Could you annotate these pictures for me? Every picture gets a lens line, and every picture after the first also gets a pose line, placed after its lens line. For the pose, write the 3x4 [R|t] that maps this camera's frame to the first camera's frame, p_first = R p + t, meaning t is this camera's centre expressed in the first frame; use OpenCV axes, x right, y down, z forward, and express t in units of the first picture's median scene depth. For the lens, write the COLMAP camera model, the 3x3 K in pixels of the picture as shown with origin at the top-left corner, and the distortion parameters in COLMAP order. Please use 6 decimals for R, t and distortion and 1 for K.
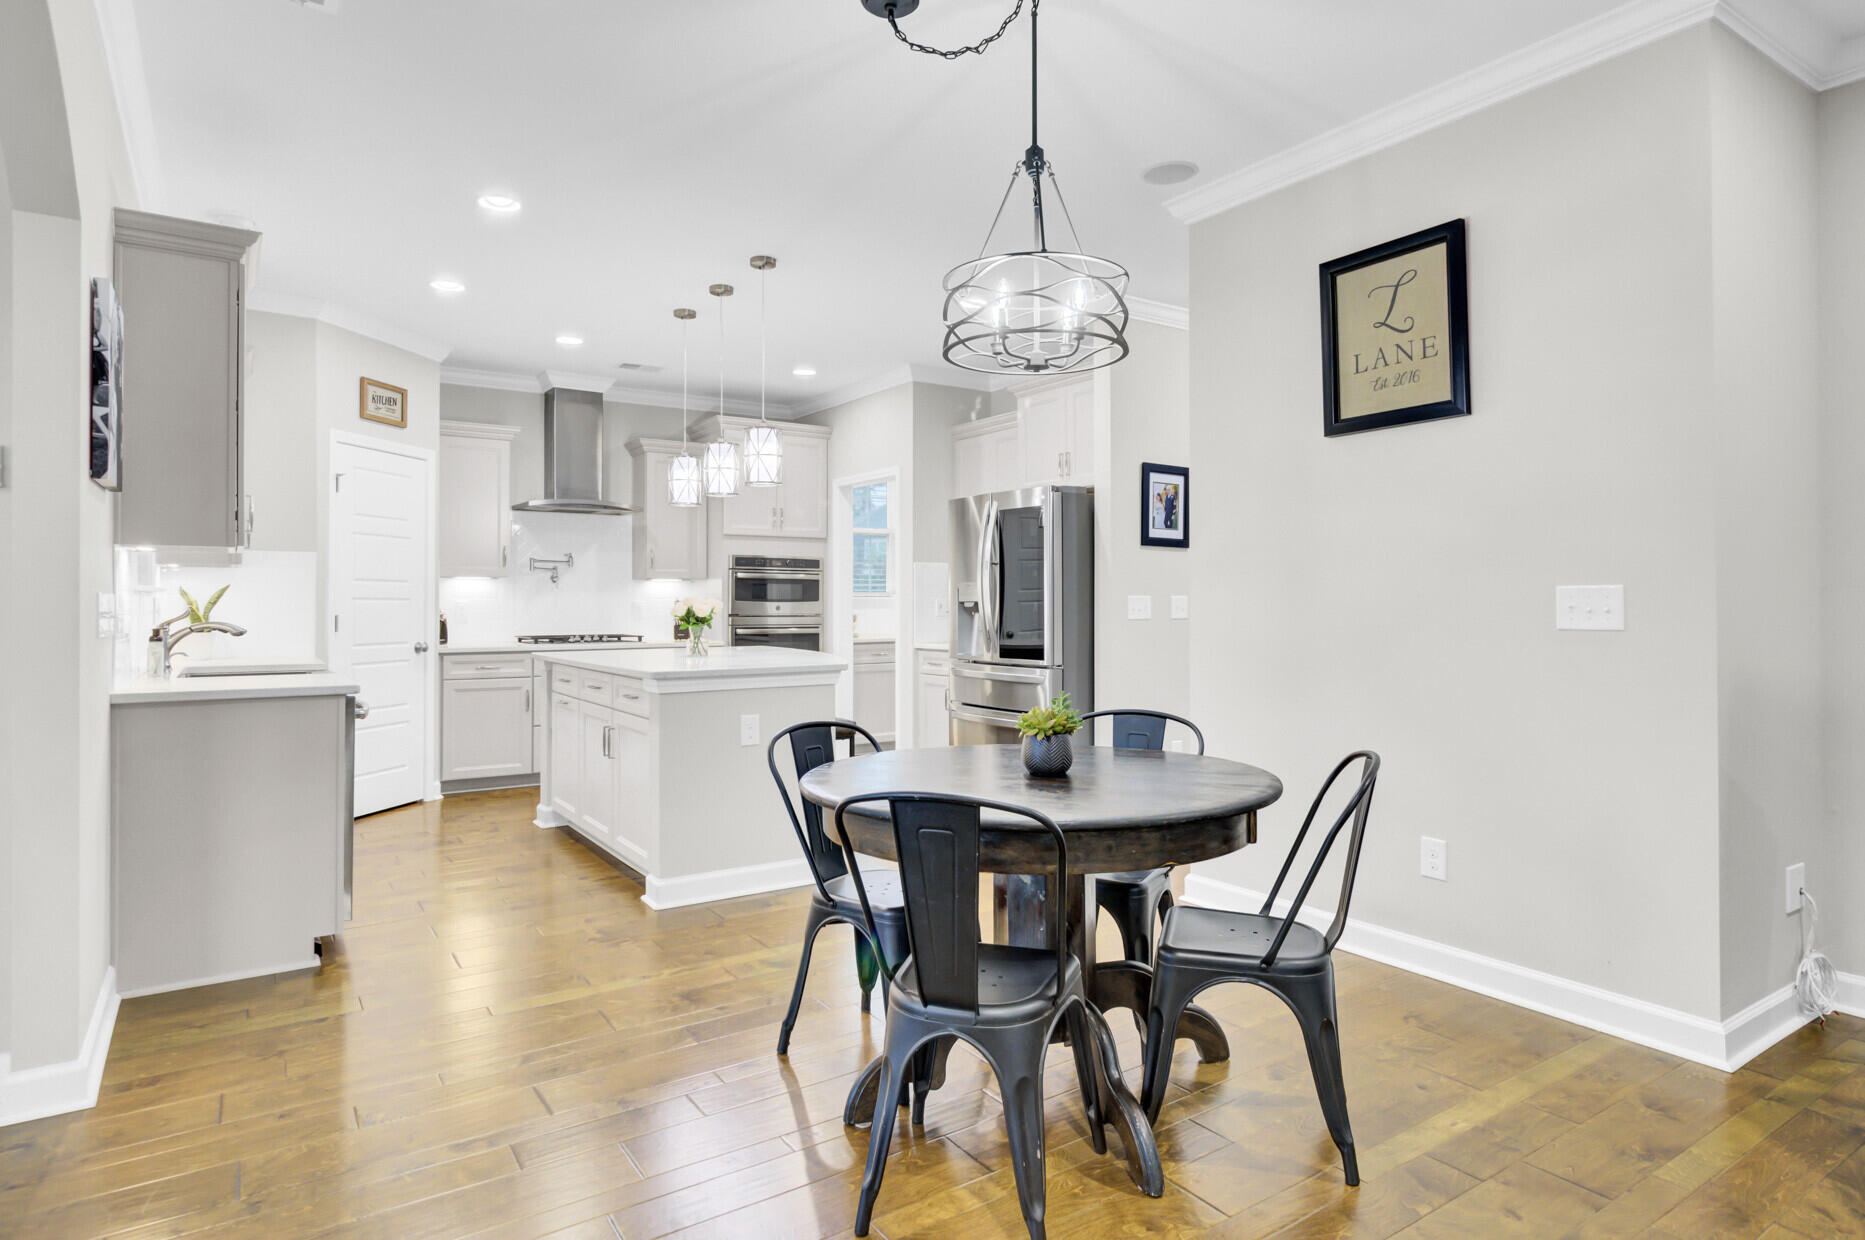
lens RADIAL K [[1028.1, 0, 926.5], [0, 1028.1, 610.4], [0, 0, 1]] dist [-0.001074, 0.001226]
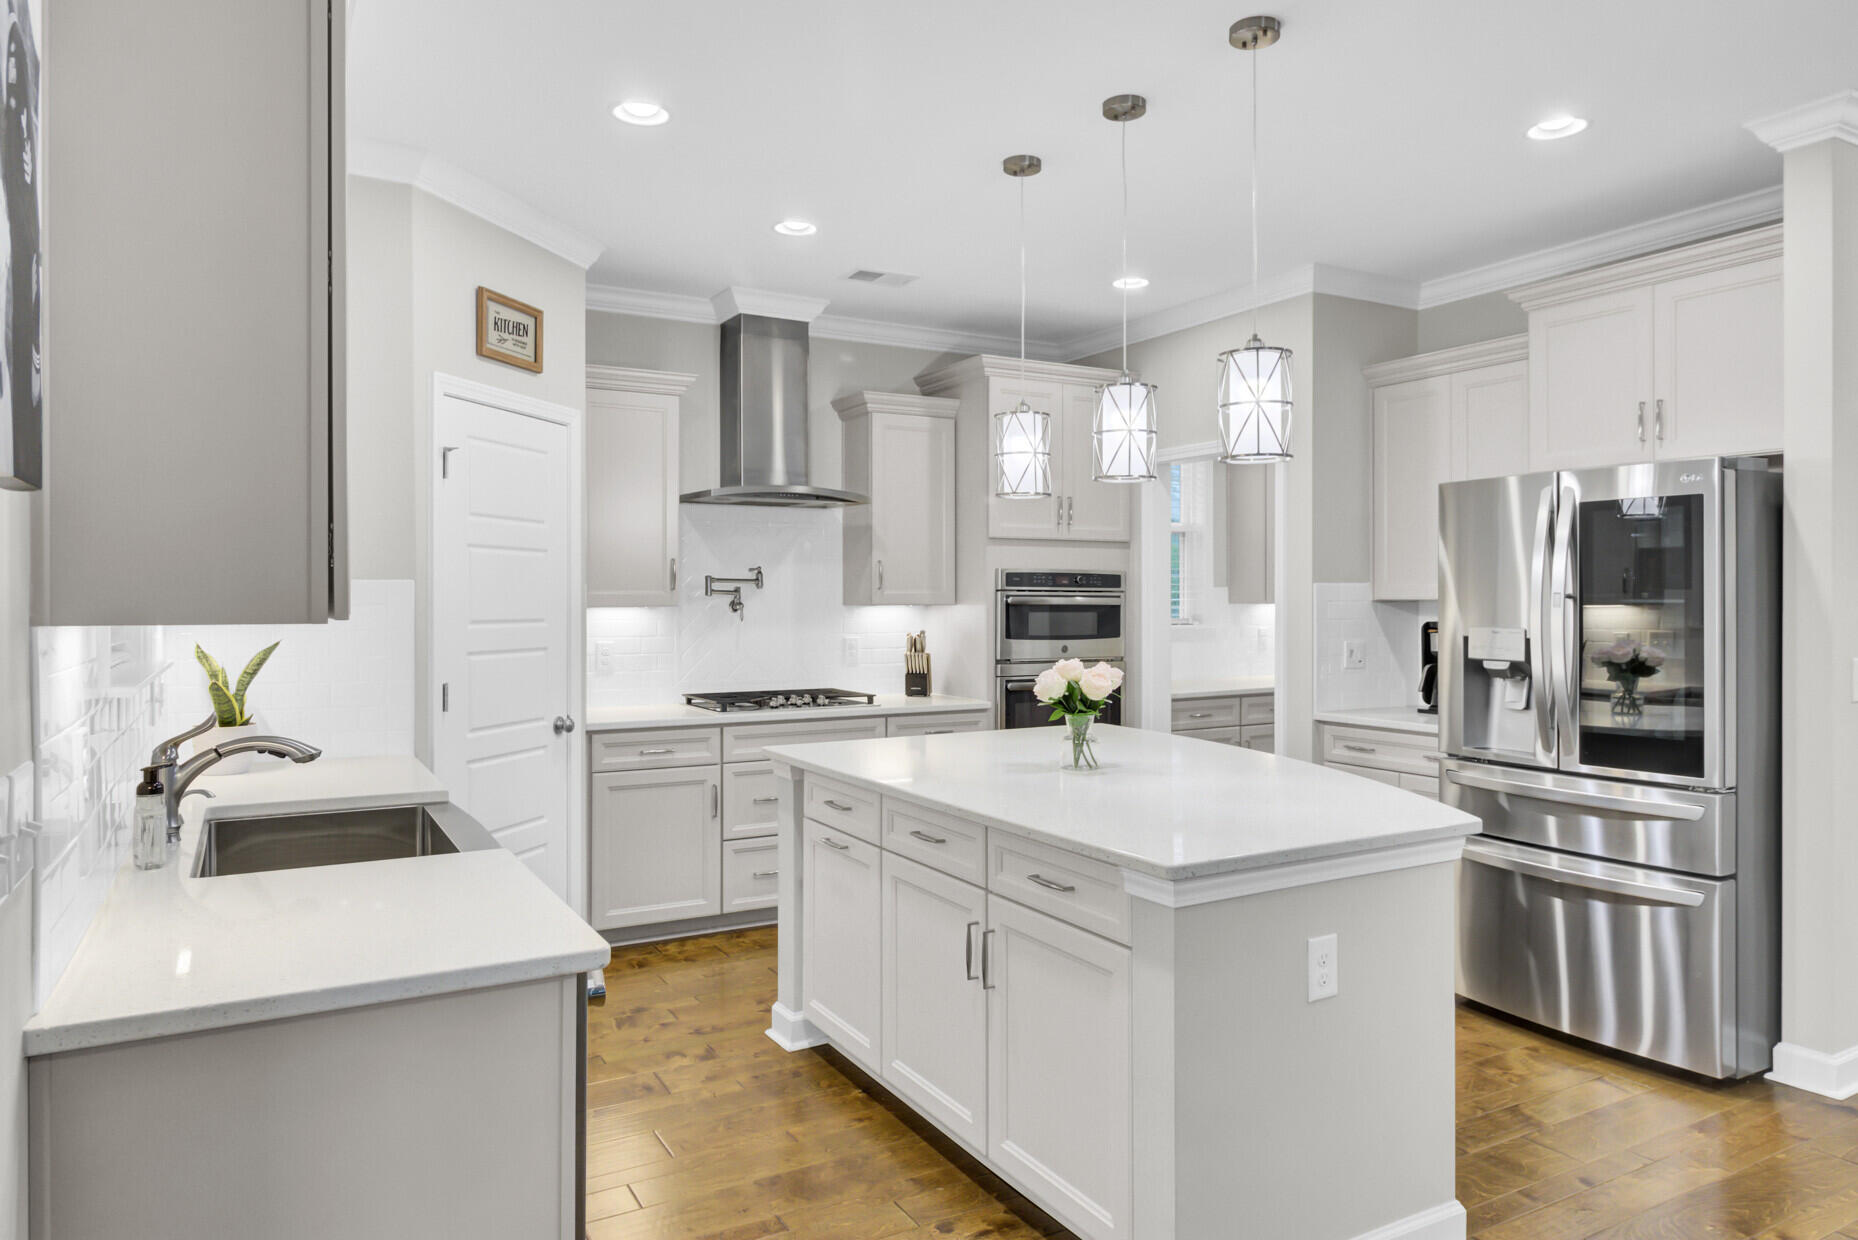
lens RADIAL K [[1184.3, 0, 929.0], [0, 1184.3, 620.0], [0, 0, 1]] dist [-0.000507, -0.001249]
pose [[0.997321, 0.001855, -0.073127, -0.206664], [-0.001034, 0.999936, 0.011263, -0.034480], [0.073144, -0.011158, 0.997259, 0.283821]]
